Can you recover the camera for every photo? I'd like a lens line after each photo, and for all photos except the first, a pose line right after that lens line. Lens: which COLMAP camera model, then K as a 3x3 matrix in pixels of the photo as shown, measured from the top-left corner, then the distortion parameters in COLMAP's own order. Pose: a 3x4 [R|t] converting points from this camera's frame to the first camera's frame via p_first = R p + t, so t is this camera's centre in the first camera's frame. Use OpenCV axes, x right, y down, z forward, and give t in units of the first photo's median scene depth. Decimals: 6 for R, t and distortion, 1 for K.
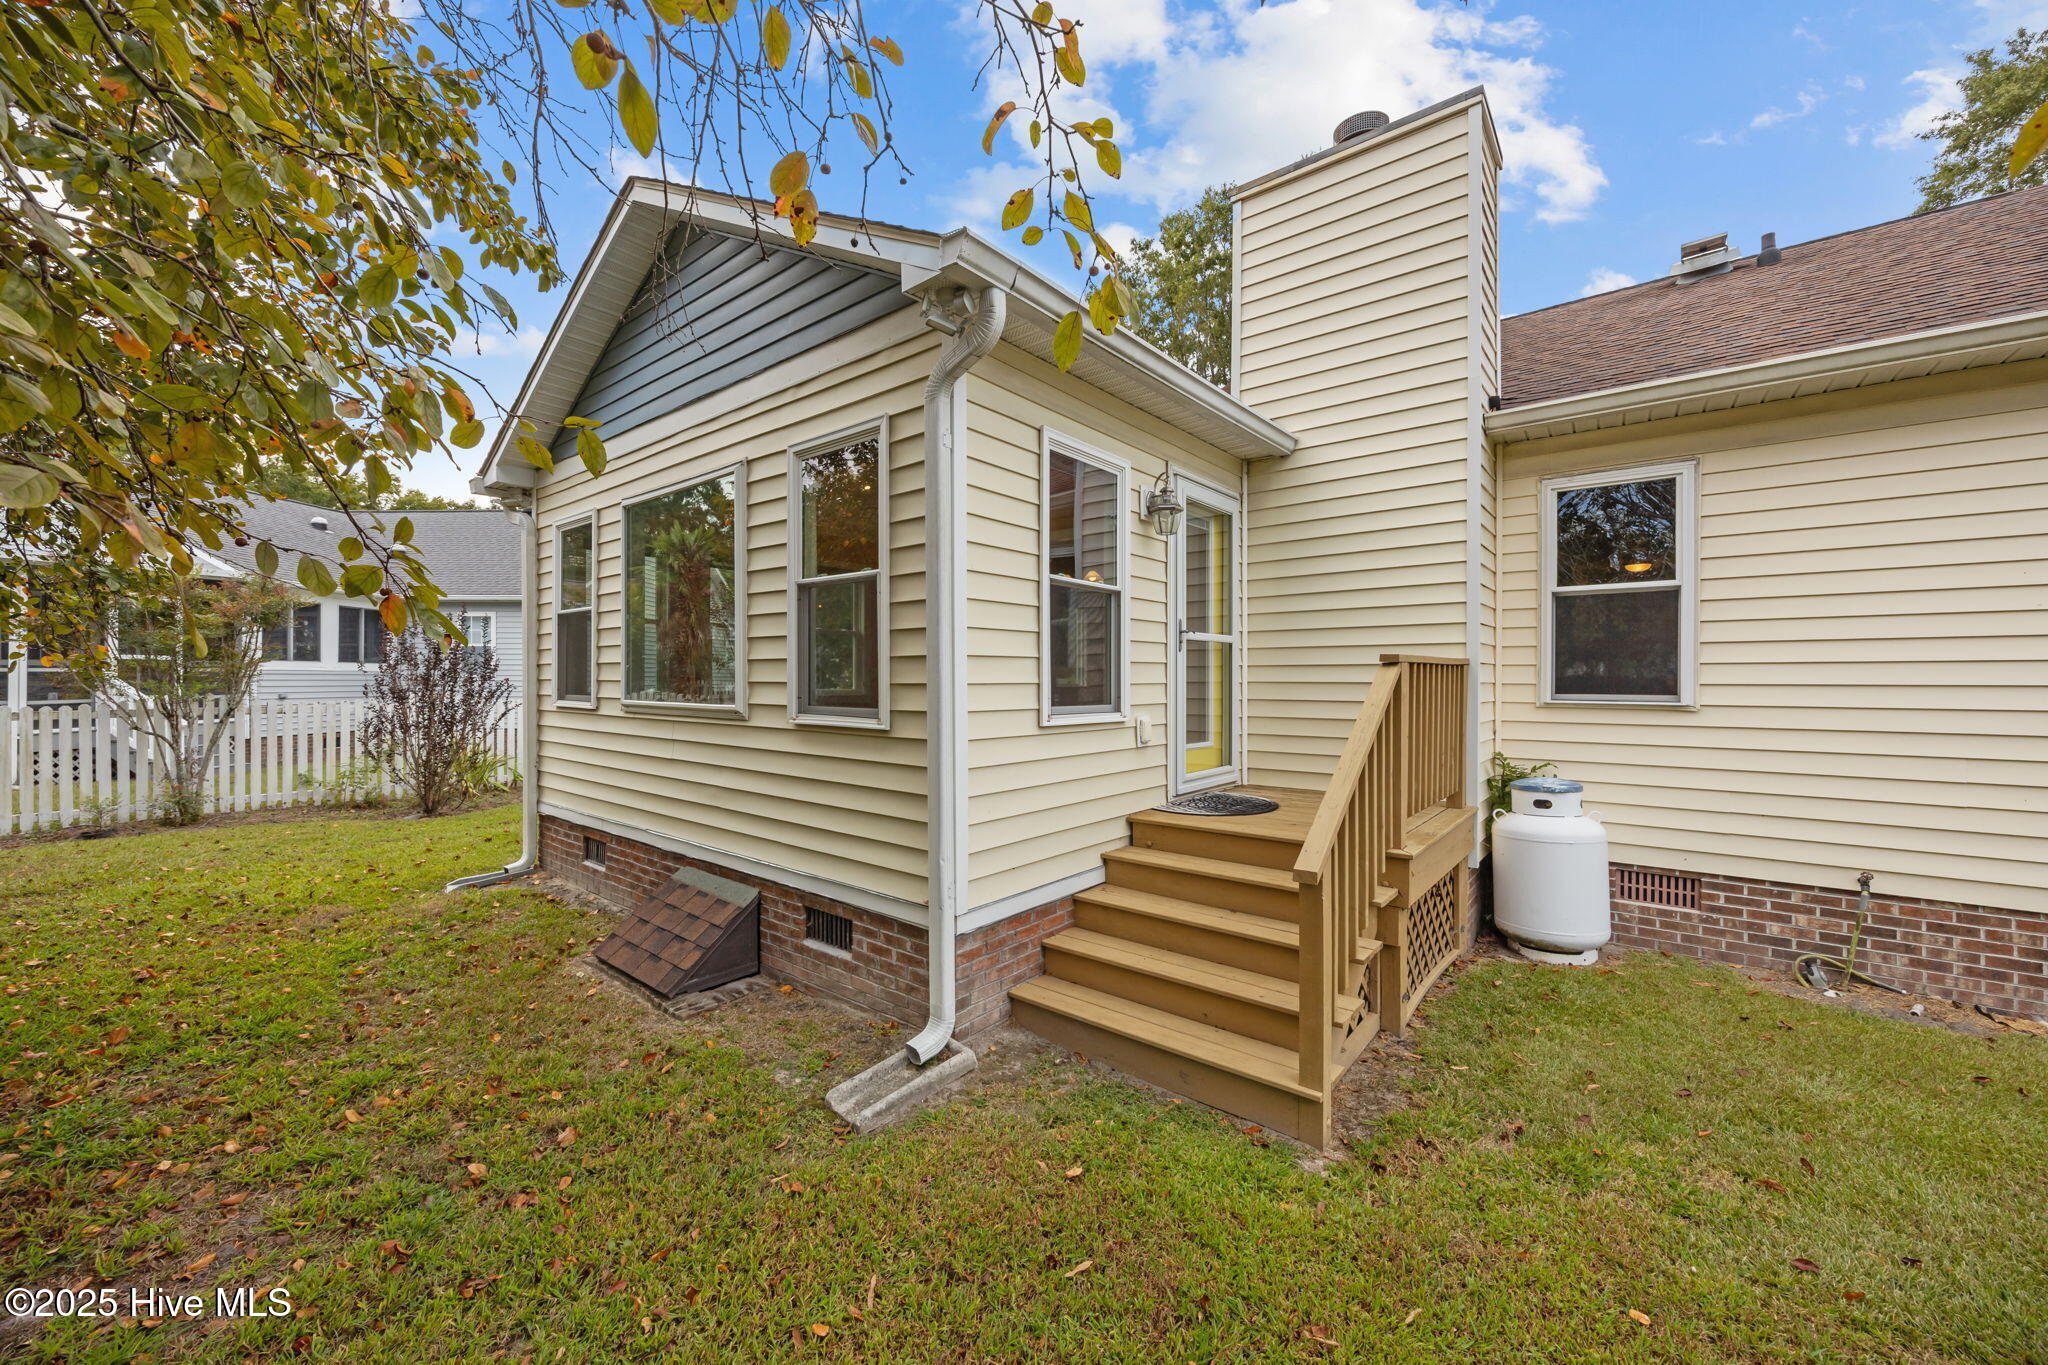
lens RADIAL K [[778.6, 0, 1025.4], [0, 778.6, 677.0], [0, 0, 1]] dist [-0.002894, 0.000013]
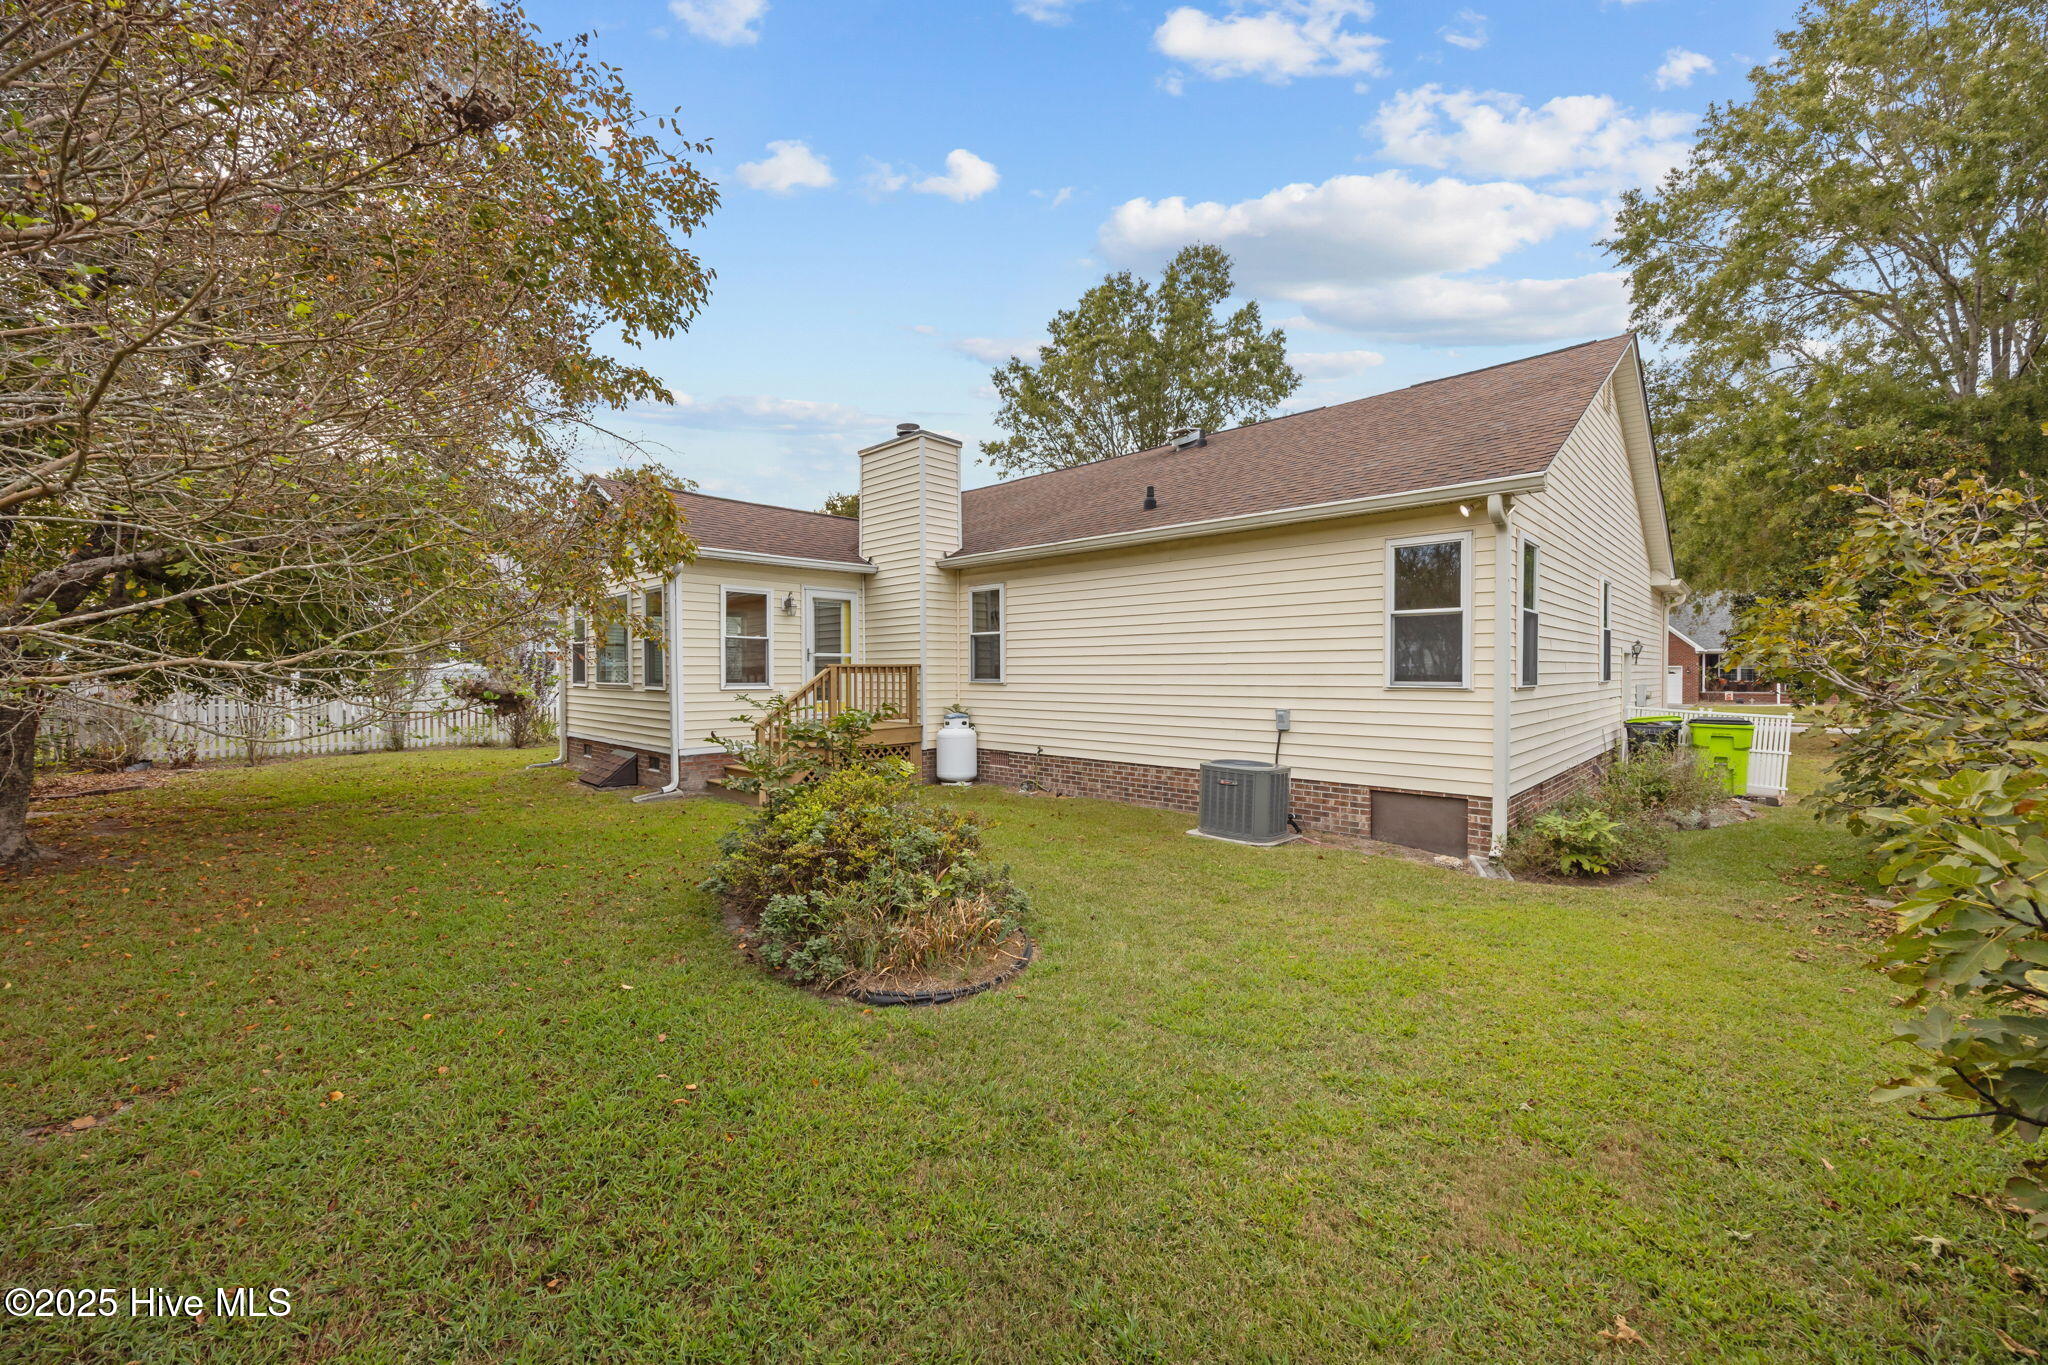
lens RADIAL K [[784.4, 0, 1024.0], [0, 784.4, 682.5], [0, 0, 1]] dist [-0.003230, -0.000267]
pose [[0.997014, -0.002614, -0.077182, 1.012845], [0.003833, 0.999870, 0.015645, -0.003647], [0.077131, -0.015894, 0.996894, -1.337827]]
